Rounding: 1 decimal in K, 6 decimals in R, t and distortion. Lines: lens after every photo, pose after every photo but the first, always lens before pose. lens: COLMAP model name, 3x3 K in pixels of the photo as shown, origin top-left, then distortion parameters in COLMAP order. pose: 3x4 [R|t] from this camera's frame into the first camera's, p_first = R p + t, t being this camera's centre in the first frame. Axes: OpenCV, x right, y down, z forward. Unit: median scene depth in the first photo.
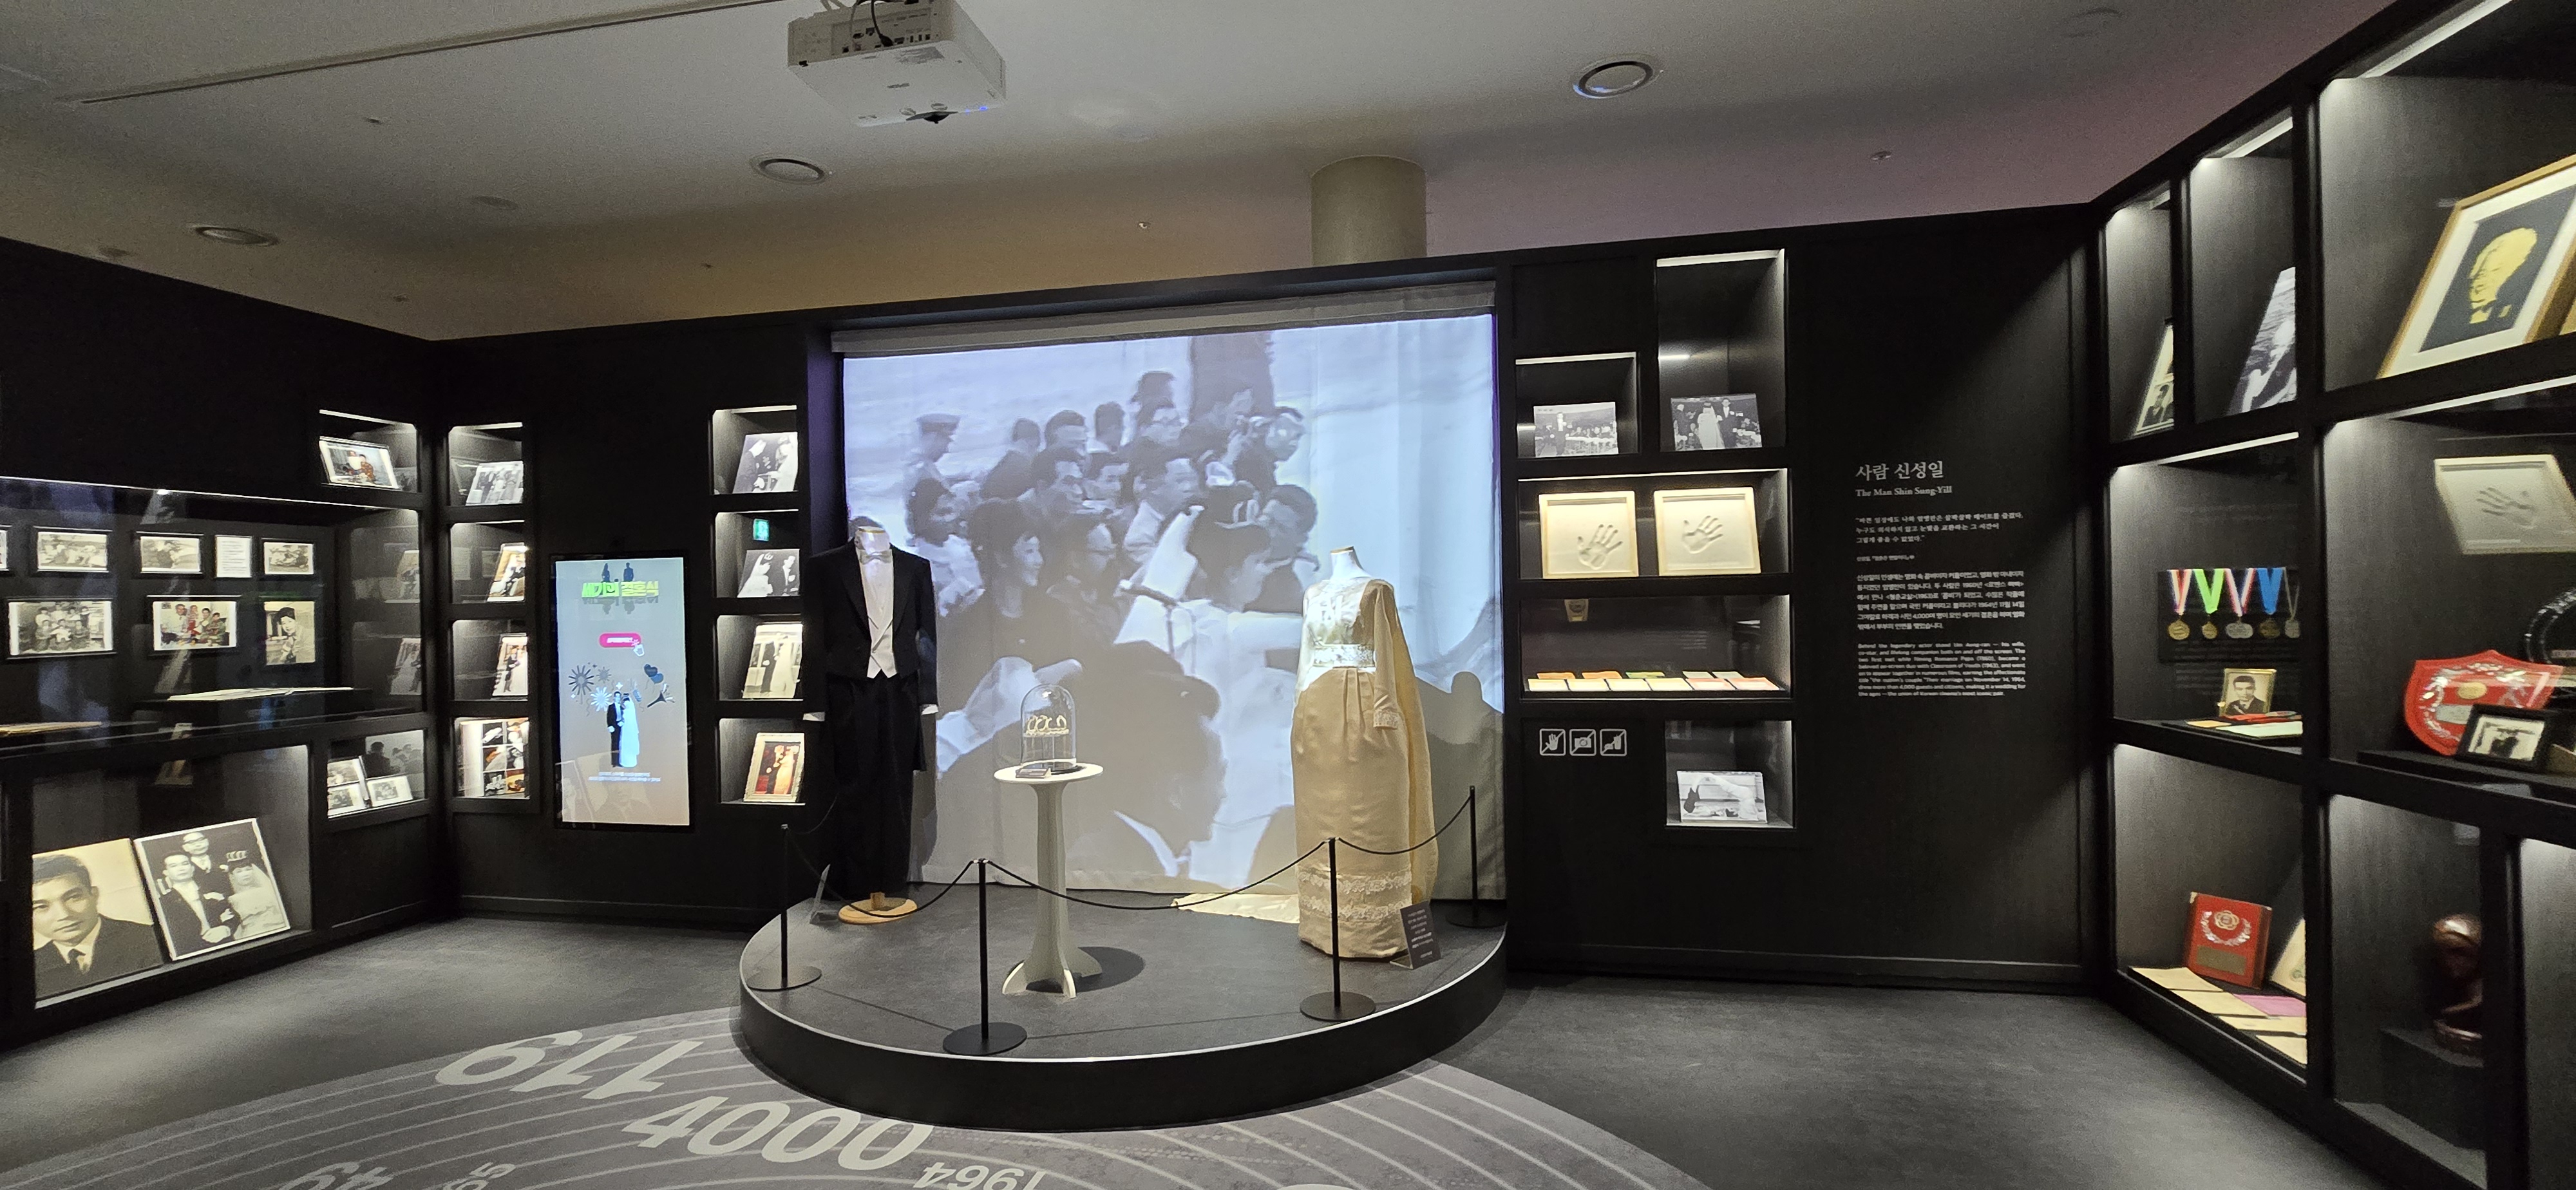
lens RADIAL K [[1006.1, 0, 1288.0], [0, 1006.1, 595.0], [0, 0, 1]] dist [-0.001110, -0.000099]
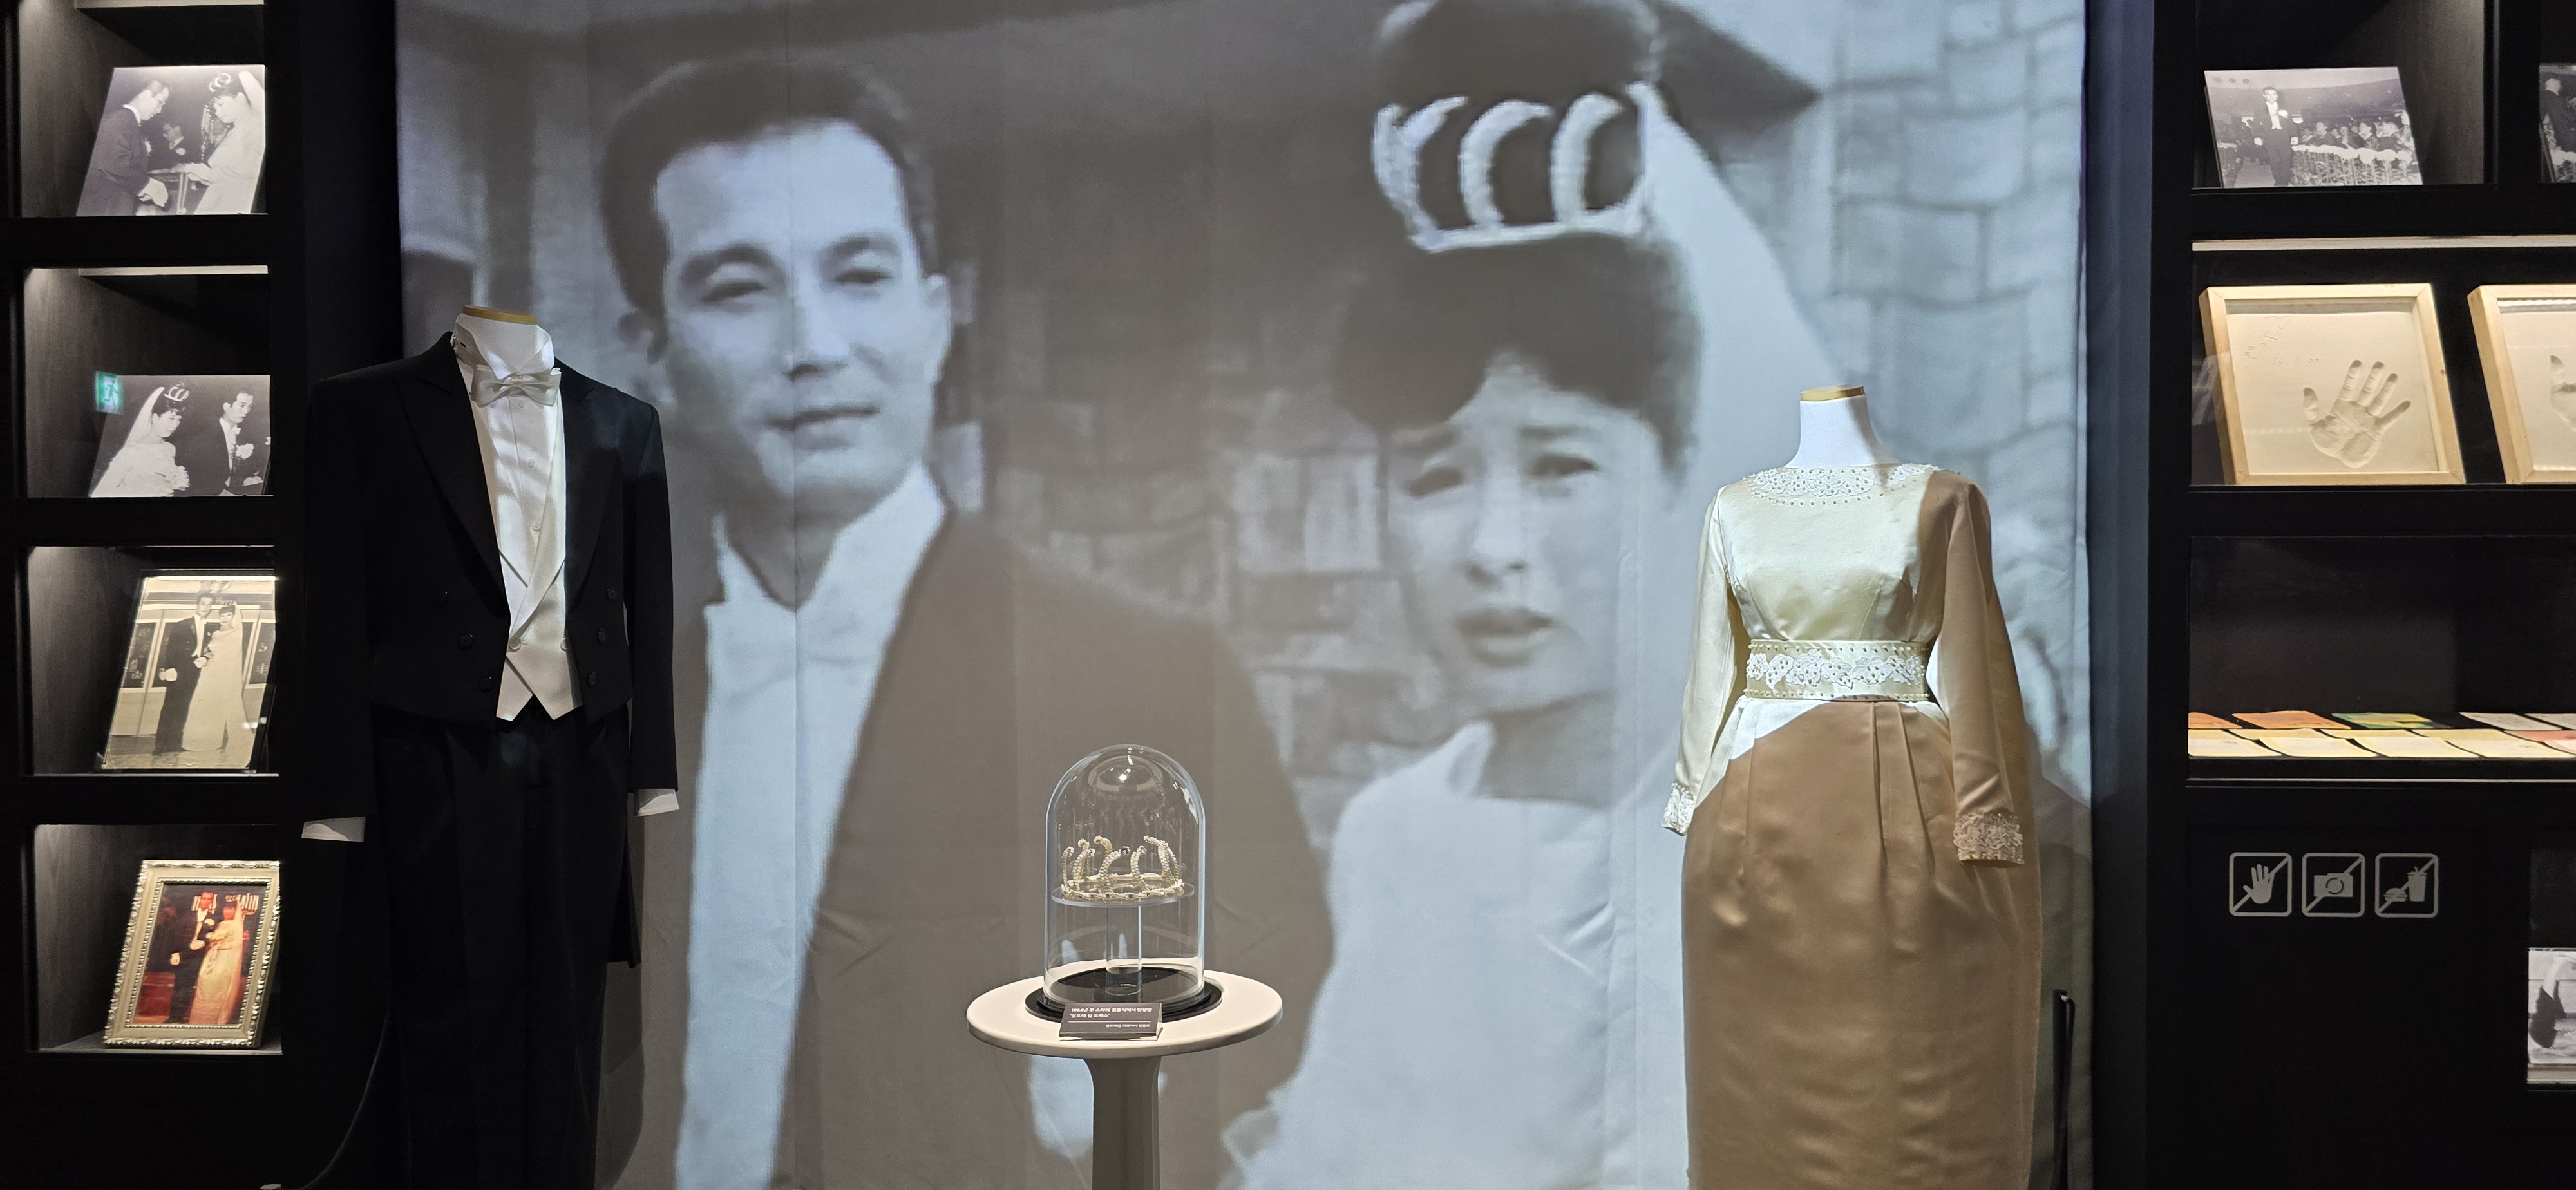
lens RADIAL K [[1644.7, 0, 1288.0], [0, 1644.7, 595.0], [0, 0, 1]] dist [0.050906, -0.045997]
pose [[0.989936, 0.014936, 0.140728, -0.212619], [-0.017366, 0.999720, 0.016052, 0.022396], [-0.140449, -0.018334, 0.989918, 0.357600]]
